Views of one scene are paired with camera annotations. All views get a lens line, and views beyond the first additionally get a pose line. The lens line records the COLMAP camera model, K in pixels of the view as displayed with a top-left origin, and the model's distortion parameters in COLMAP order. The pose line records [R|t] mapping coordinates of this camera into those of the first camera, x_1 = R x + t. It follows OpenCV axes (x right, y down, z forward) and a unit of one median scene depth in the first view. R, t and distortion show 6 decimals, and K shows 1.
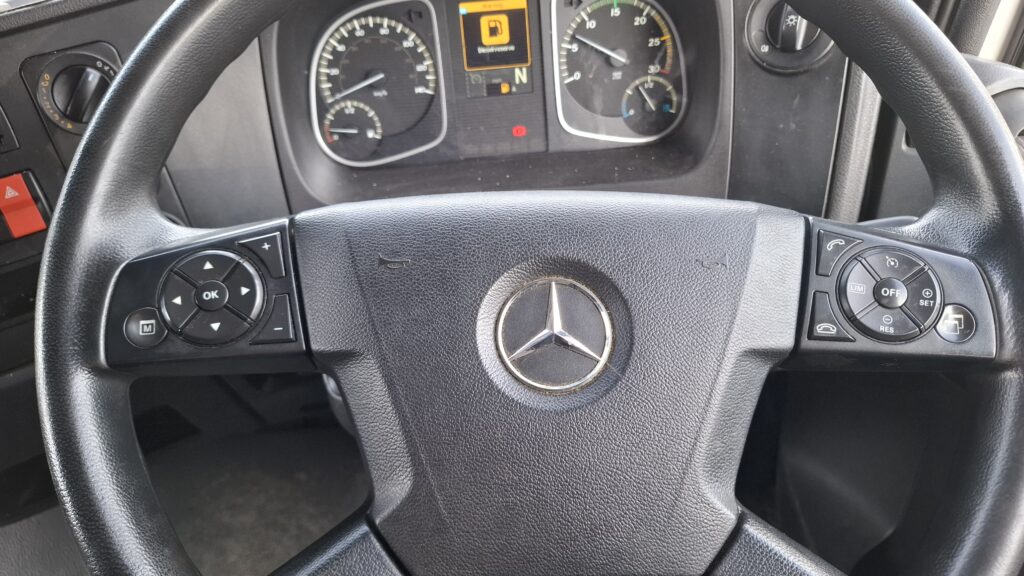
lens RADIAL K [[708.2, 0, 510.7], [0, 708.2, 293.9], [0, 0, 1]] dist [0.082378, -0.087358]
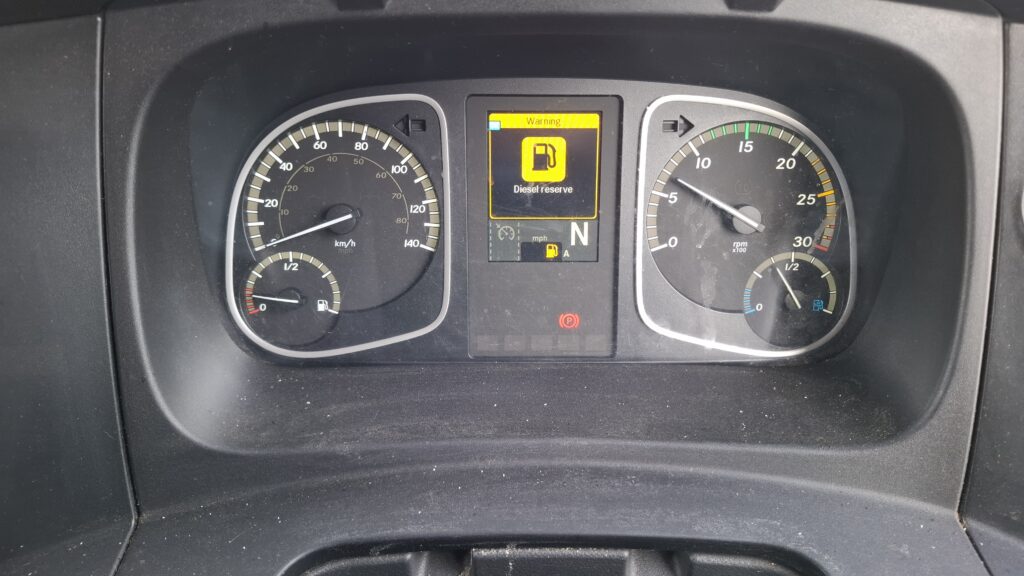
lens RADIAL K [[708.2, 0, 519.5], [0, 708.2, 311.5], [0, 0, 1]] dist [0.082378, -0.087358]
pose [[0.995767, 0.087927, -0.026788, -0.015153], [-0.090855, 0.985707, -0.141867, -0.152724], [0.013931, 0.143700, 0.989523, 0.417513]]
